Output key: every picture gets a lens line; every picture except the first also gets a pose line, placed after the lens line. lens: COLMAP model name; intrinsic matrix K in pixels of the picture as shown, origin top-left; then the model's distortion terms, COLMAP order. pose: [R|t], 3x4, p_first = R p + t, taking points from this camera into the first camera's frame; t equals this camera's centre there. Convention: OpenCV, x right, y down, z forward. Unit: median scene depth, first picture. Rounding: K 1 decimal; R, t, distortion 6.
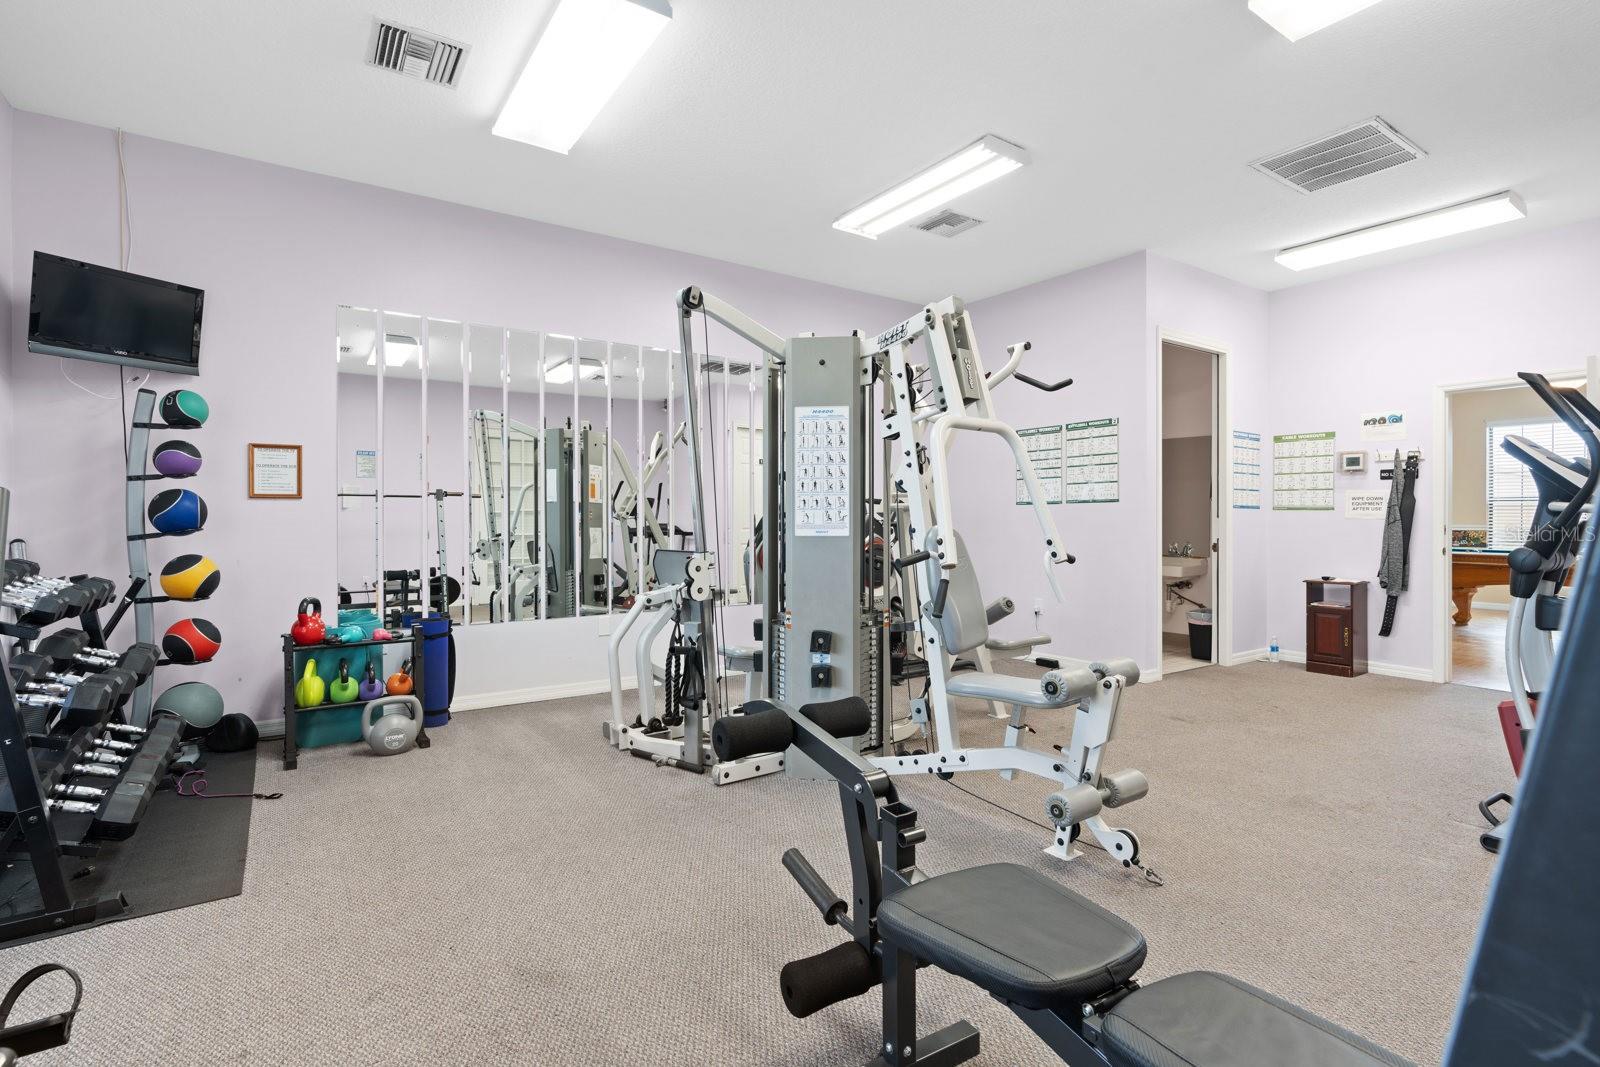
lens RADIAL K [[765.6, 0, 800.4], [0, 765.6, 515.6], [0, 0, 1]] dist [0.000192, -0.000066]
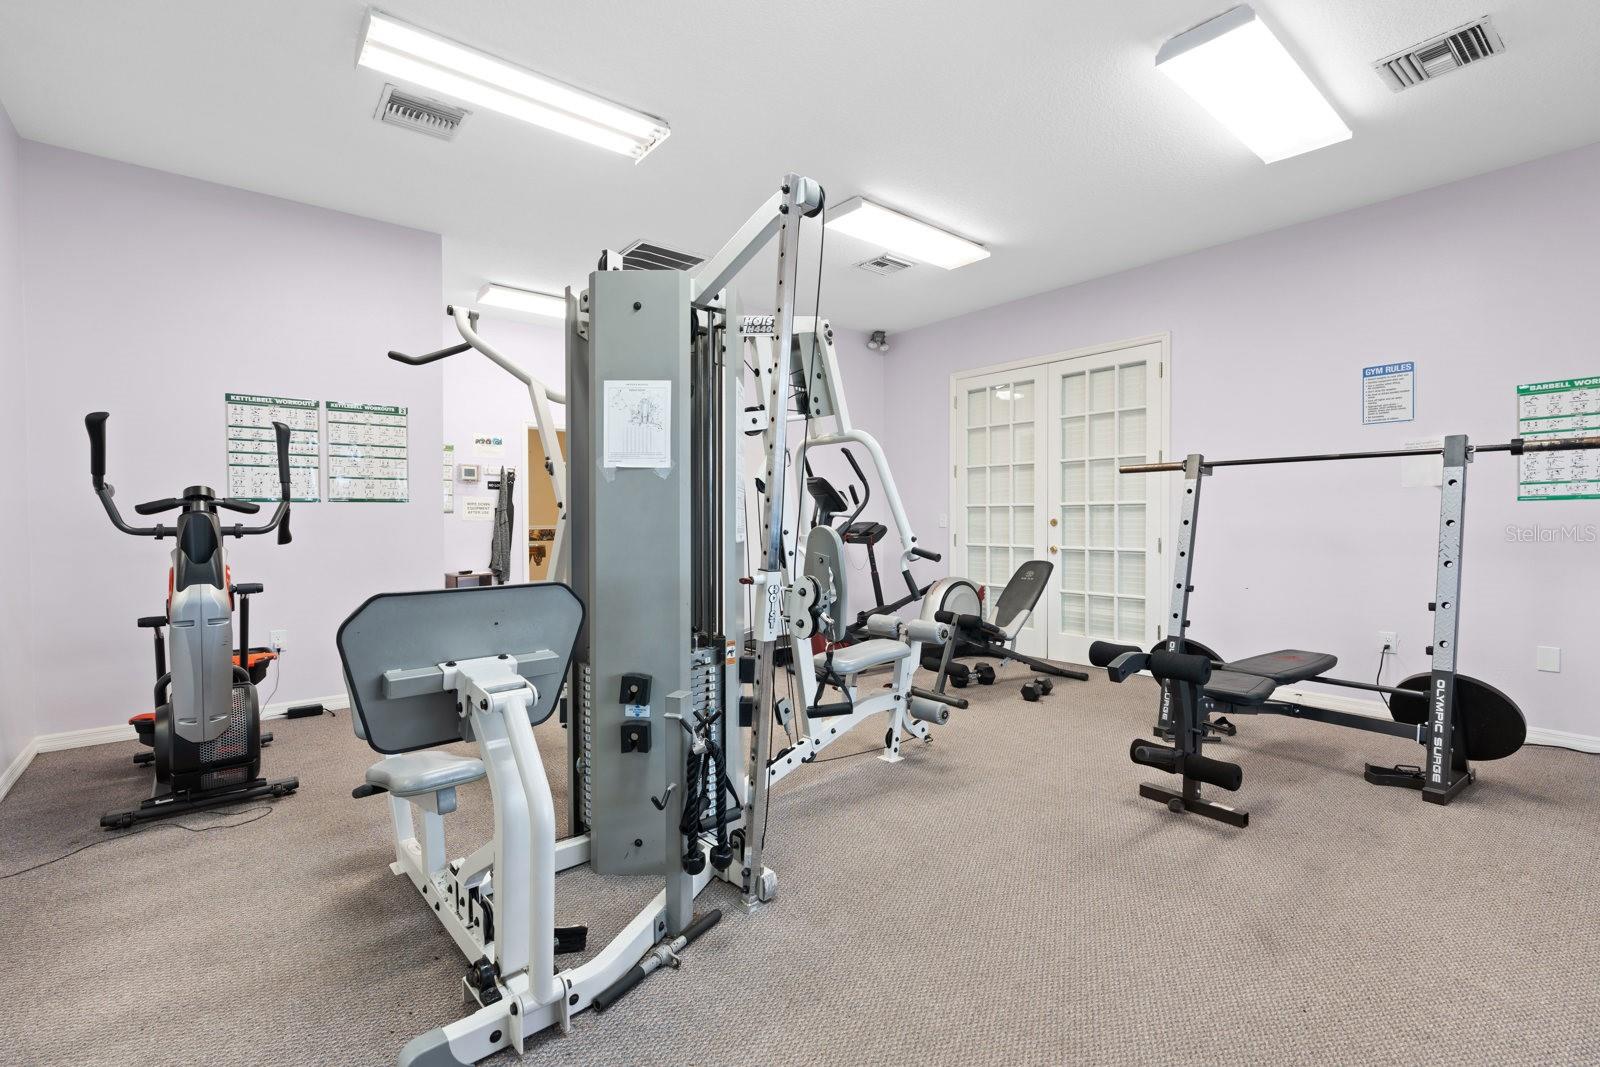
lens RADIAL K [[718.0, 0, 800.0], [0, 718.0, 533.5], [0, 0, 1]] dist [0.000717, -0.000441]
pose [[-0.082517, -0.019925, 0.996390, -0.446466], [-0.000420, 0.999801, 0.019958, 0.001190], [-0.996590, 0.001228, -0.082509, 0.602362]]
